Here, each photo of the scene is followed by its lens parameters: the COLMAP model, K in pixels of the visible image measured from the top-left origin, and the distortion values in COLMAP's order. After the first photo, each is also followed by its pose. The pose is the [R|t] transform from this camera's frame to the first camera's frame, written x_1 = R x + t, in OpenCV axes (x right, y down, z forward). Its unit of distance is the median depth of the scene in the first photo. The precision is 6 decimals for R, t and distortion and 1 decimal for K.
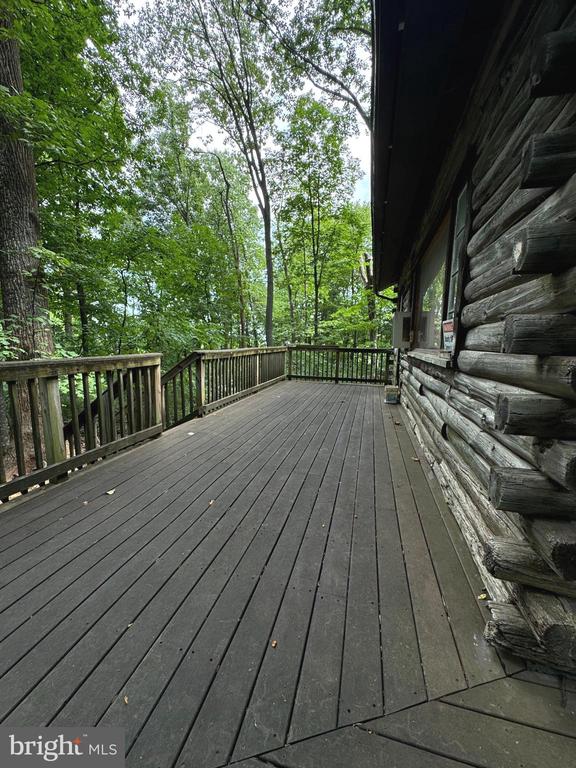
lens RADIAL K [[309.8, 0, 294.7], [0, 309.8, 388.1], [0, 0, 1]] dist [-0.007351, 0.002076]
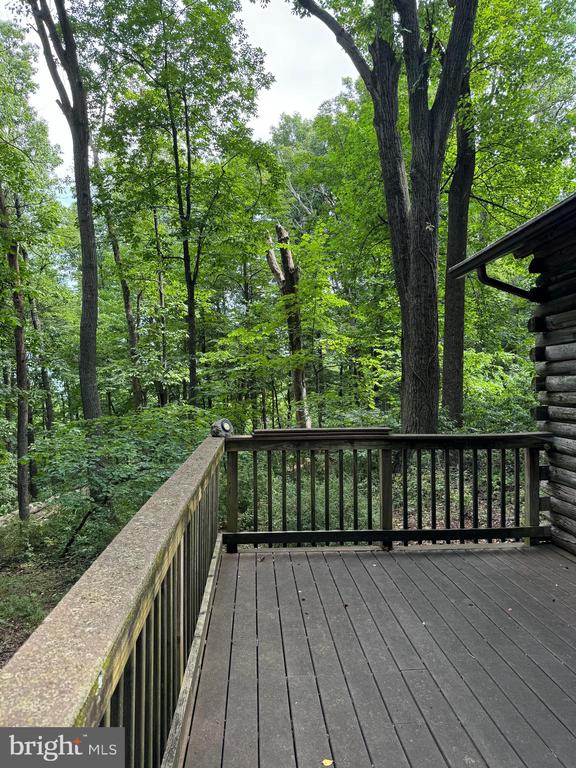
lens RADIAL K [[541.4, 0, 287.0], [0, 541.4, 383.9], [0, 0, 1]] dist [0.060529, -0.083411]
pose [[0.950513, -0.020202, 0.310029, -0.050996], [0.068780, 0.986806, -0.146572, -0.043439], [-0.302977, 0.160642, 0.939361, 0.199835]]
